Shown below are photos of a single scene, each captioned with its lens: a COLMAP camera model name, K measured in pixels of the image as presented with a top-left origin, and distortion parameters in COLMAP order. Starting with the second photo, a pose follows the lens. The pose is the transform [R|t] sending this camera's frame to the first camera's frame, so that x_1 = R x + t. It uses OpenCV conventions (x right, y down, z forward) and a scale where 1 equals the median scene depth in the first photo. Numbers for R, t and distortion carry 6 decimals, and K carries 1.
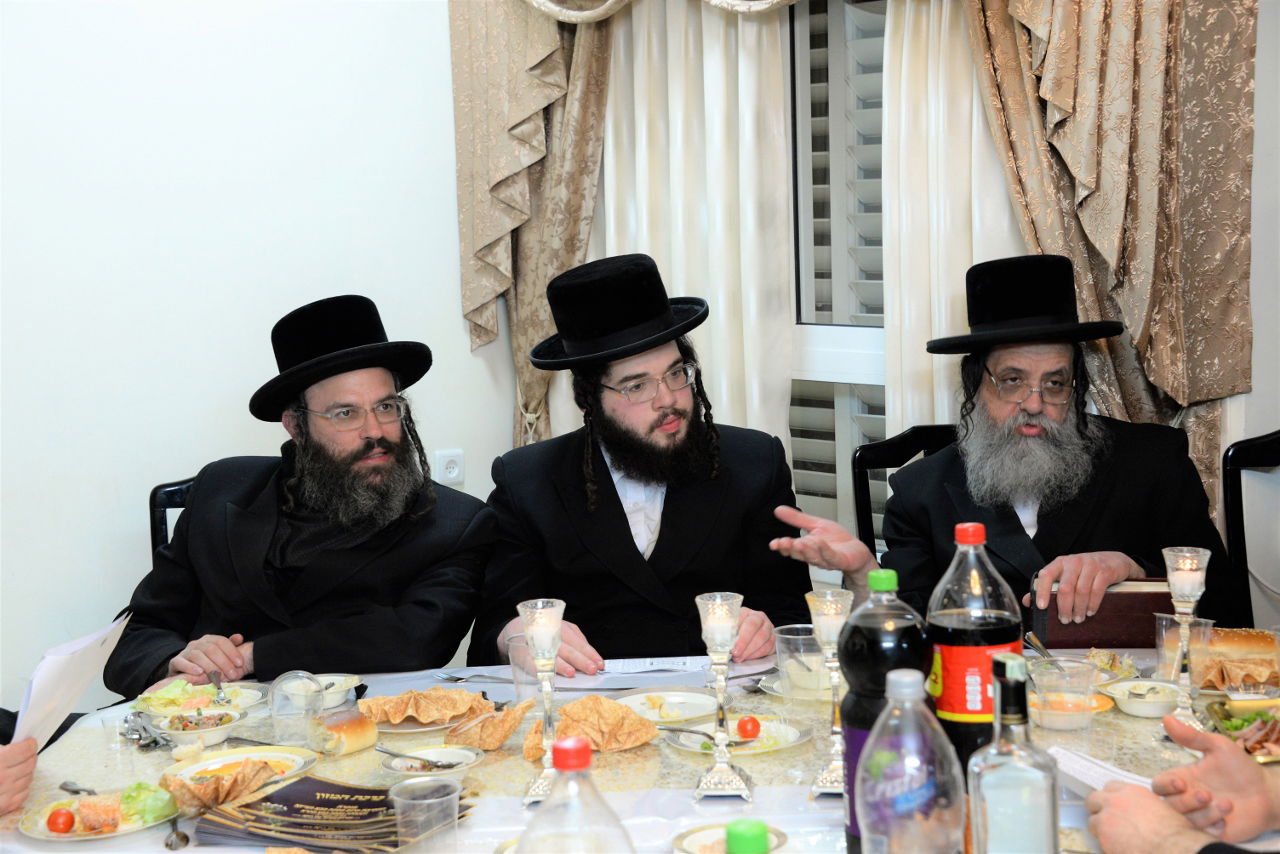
lens RADIAL K [[2197.4, 0, 645.3], [0, 2197.4, 435.8], [0, 0, 1]] dist [0.440741, 0.137461]
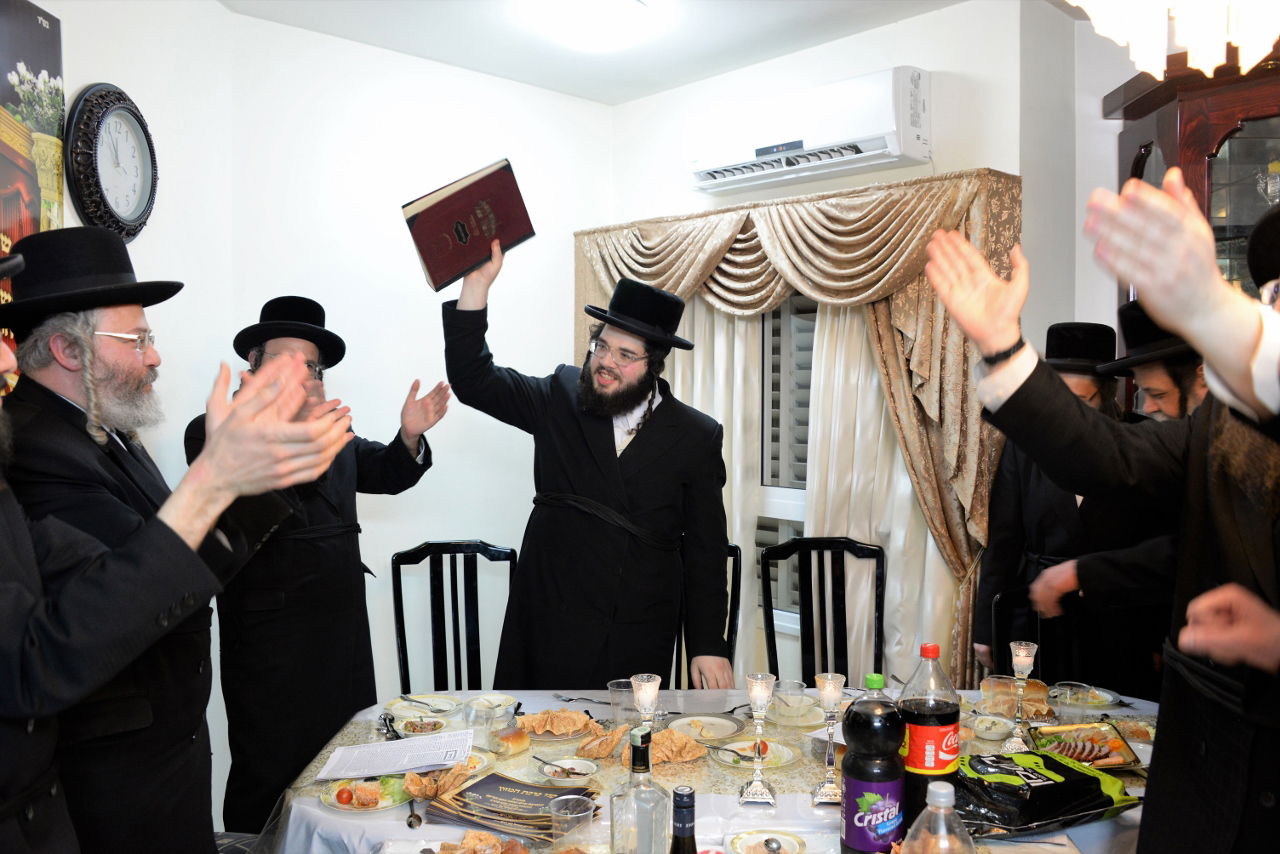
lens RADIAL K [[1059.4, 0, 640.8], [0, 1059.4, 438.2], [0, 0, 1]] dist [-0.147116, 0.114783]
pose [[0.999264, 0.038344, -0.000482, -0.036377], [-0.038273, 0.996471, -0.074705, -0.025491], [-0.002384, 0.074668, 0.997206, 0.169800]]
